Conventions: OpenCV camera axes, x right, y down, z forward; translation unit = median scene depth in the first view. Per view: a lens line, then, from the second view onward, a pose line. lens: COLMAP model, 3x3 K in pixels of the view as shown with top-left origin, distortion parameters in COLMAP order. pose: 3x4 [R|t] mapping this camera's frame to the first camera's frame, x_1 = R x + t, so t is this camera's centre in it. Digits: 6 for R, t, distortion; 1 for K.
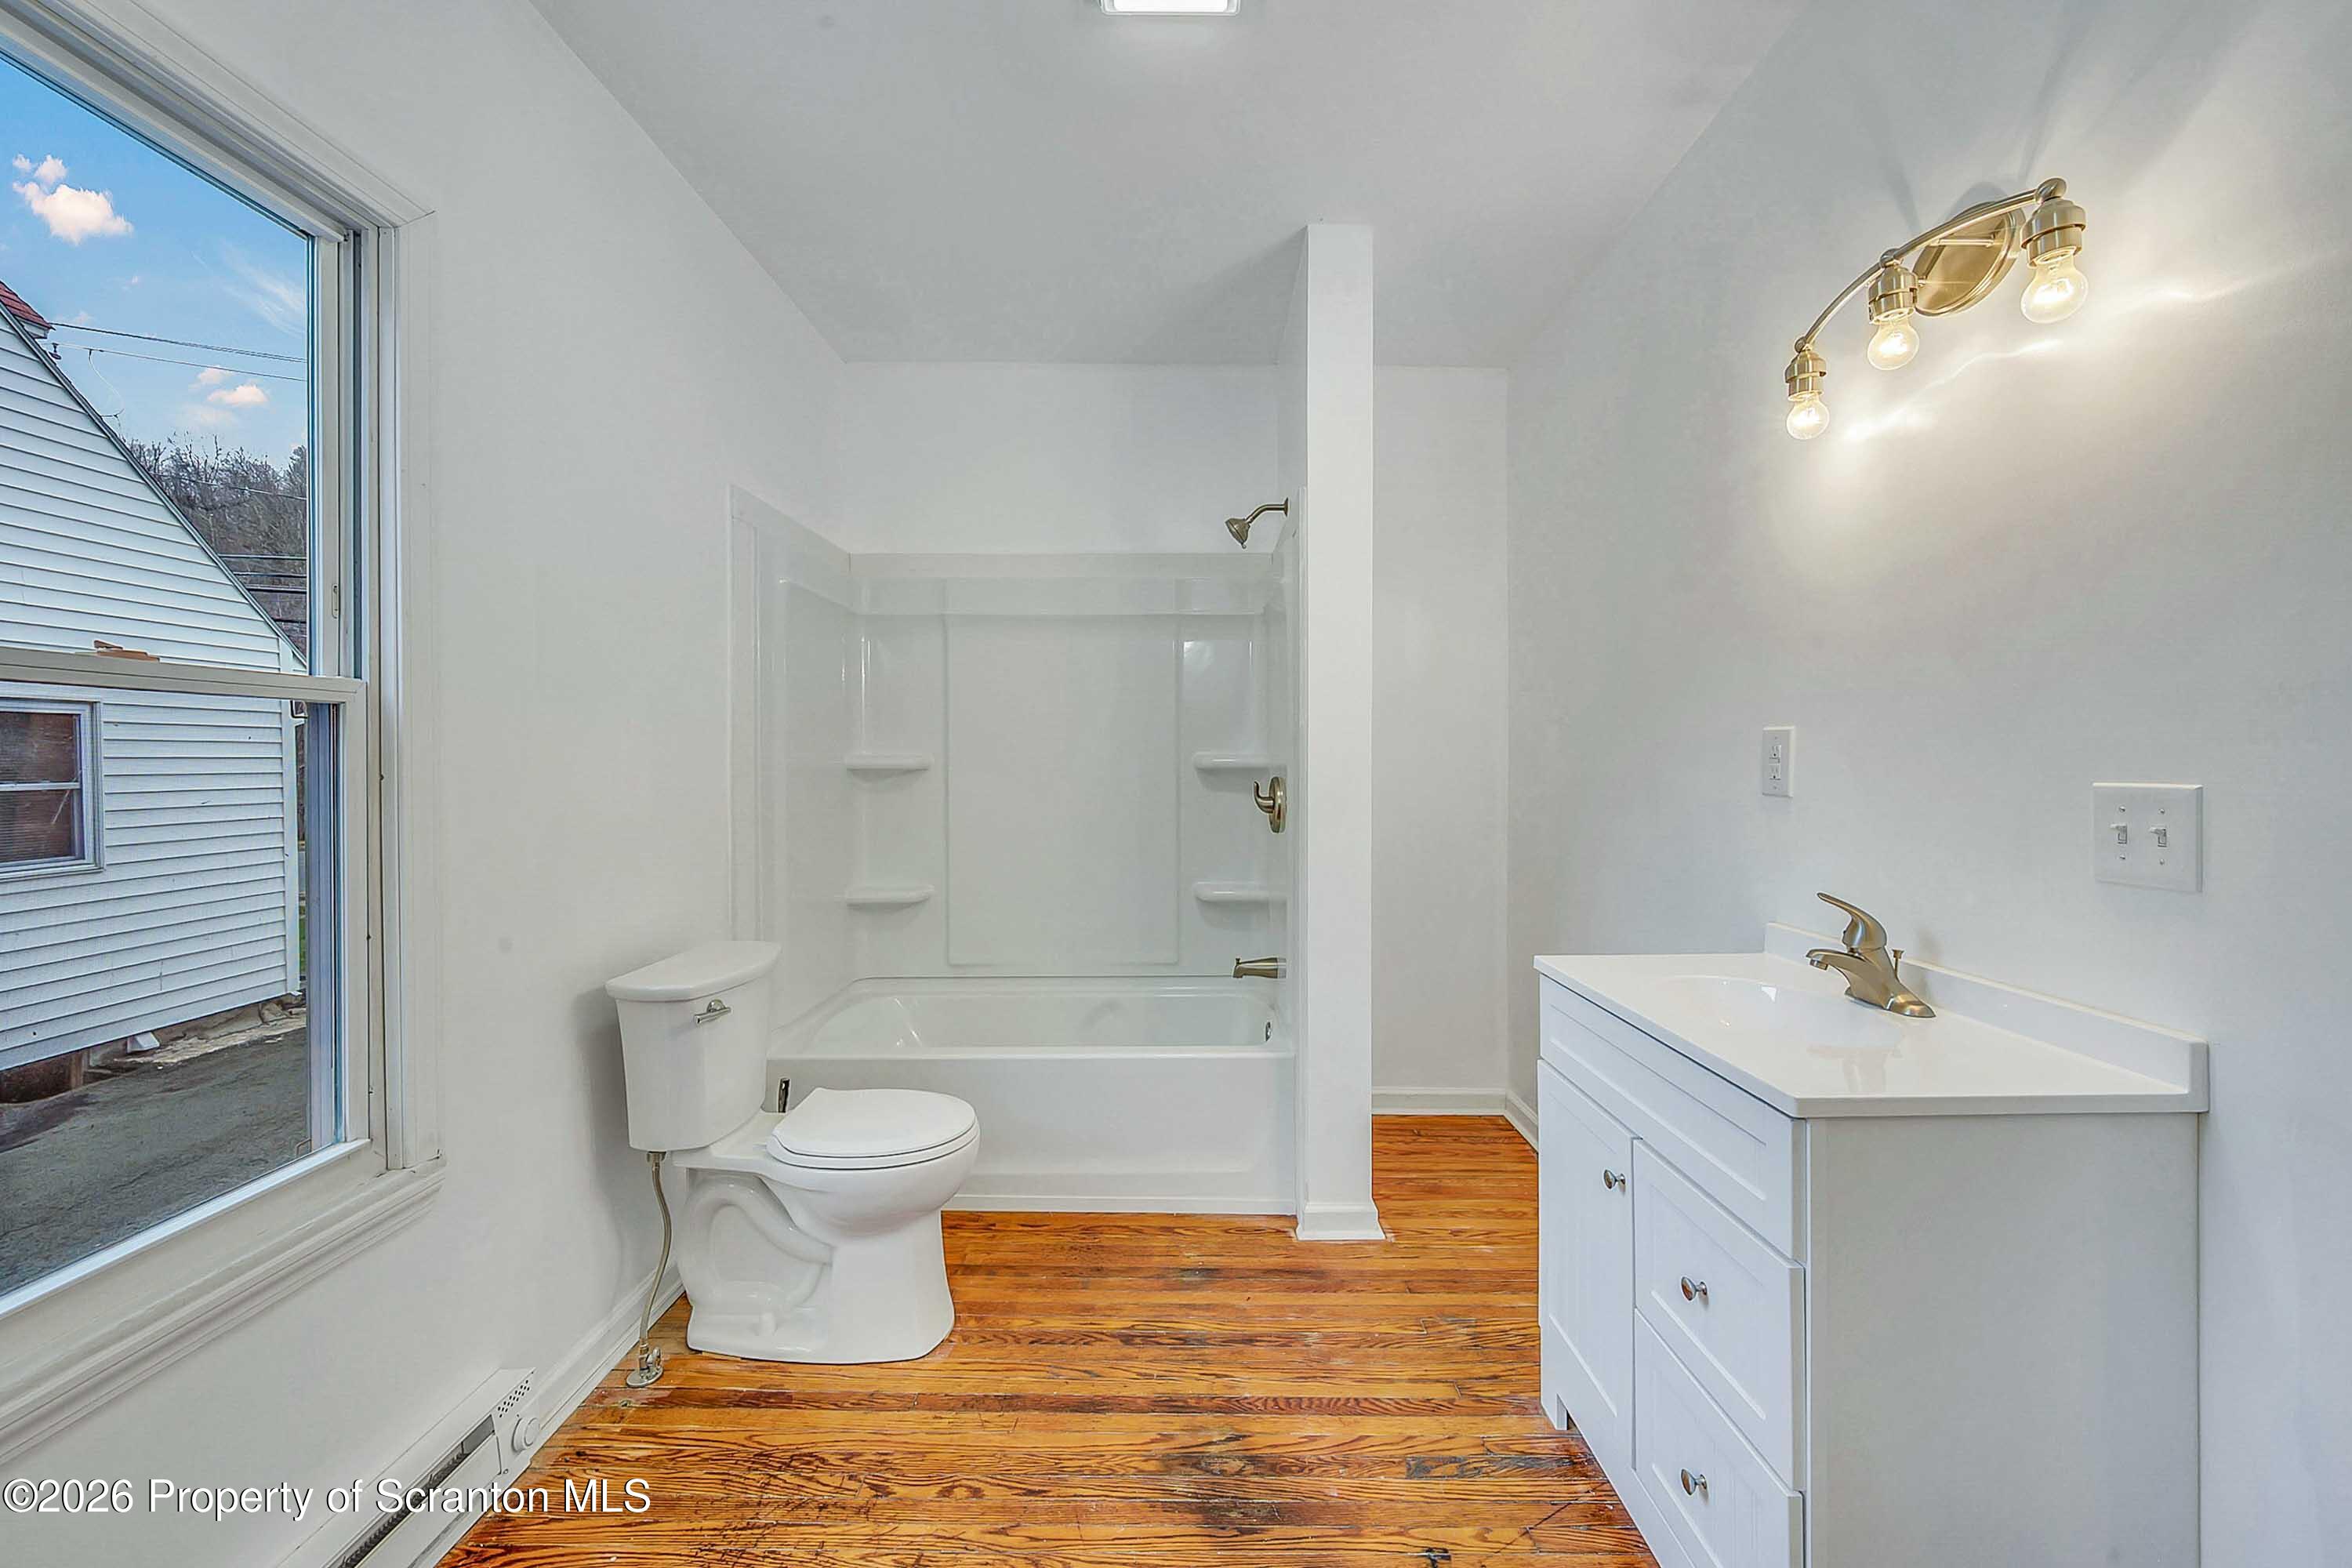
lens RADIAL K [[951.9, 0, 1172.0], [0, 951.9, 773.5], [0, 0, 1]] dist [-0.000848, 0.000097]
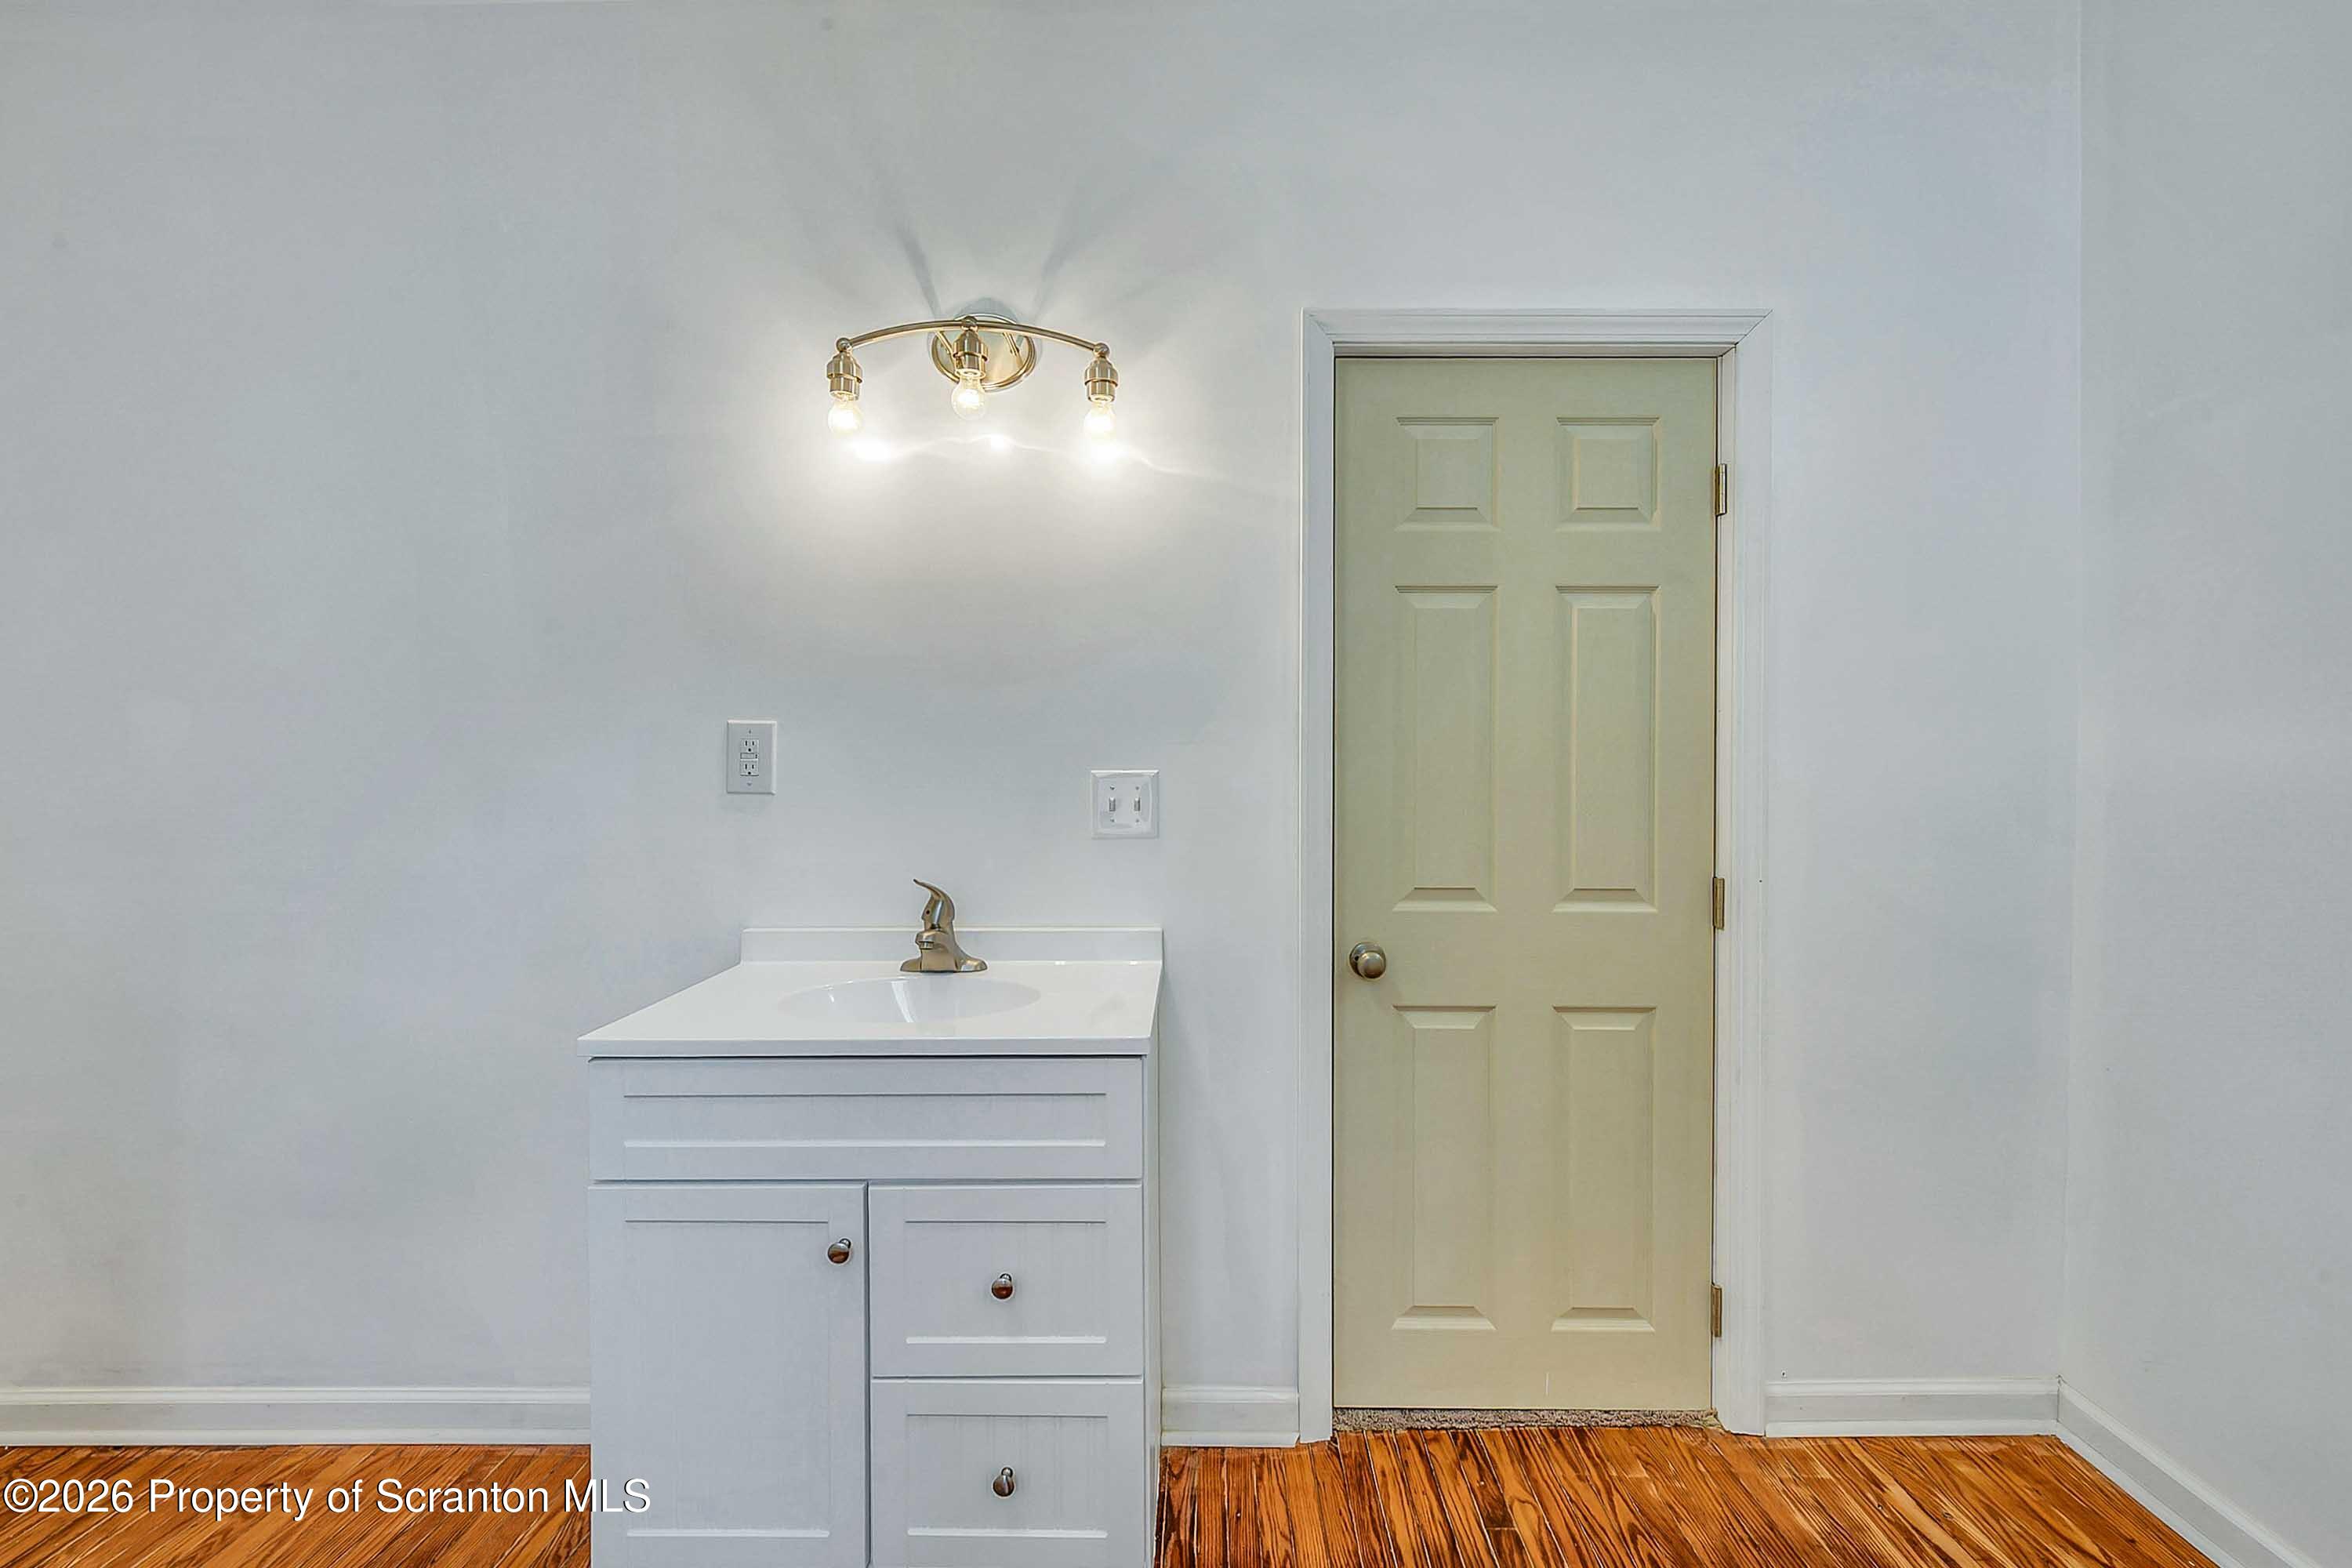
lens RADIAL K [[951.9, 0, 1230.8], [0, 951.9, 758.3], [0, 0, 1]] dist [-0.000848, 0.000097]
pose [[-0.011706, -0.003273, 0.999926, -0.394311], [0.016112, 0.999864, 0.003462, -0.008716], [-0.999802, 0.016151, -0.011652, 0.669148]]
